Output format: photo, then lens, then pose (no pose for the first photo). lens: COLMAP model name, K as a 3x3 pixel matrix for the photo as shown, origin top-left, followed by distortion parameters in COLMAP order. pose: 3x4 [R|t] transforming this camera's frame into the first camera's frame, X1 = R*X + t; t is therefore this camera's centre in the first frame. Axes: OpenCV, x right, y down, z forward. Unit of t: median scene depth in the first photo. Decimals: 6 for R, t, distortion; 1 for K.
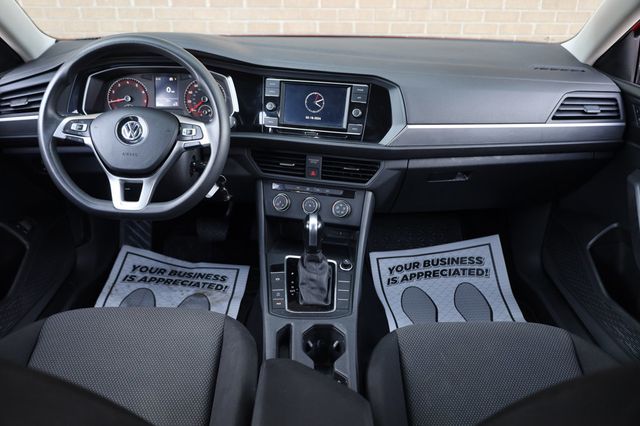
lens RADIAL K [[535.7, 0, 319.4], [0, 535.7, 215.8], [0, 0, 1]] dist [0.018011, -0.011011]
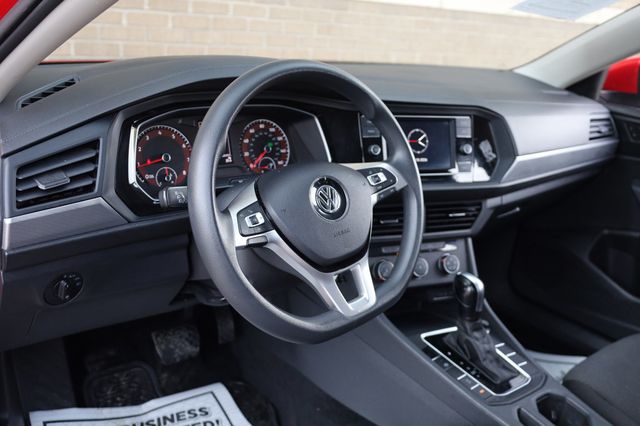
lens RADIAL K [[651.6, 0, 339.8], [0, 651.6, 215.0], [0, 0, 1]] dist [0.006603, 0.000000]
pose [[0.768984, -0.141979, 0.623303, -0.744528], [0.198467, 0.979868, -0.021653, -0.103939], [-0.607680, 0.140356, 0.781681, 0.313659]]
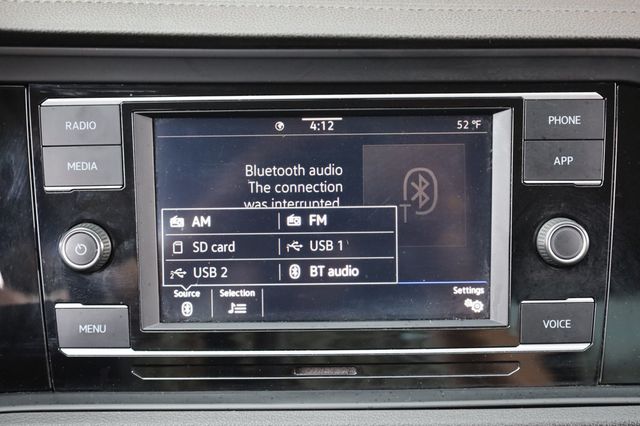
lens RADIAL K [[911.5, 0, 320.9], [0, 911.5, 214.2], [0, 0, 1]] dist [0.009408, 0.000000]
pose [[0.969806, -0.110844, 0.217234, -0.080345], [0.128157, 0.989470, -0.067262, -0.187979], [-0.207491, 0.093071, 0.973799, 0.695213]]
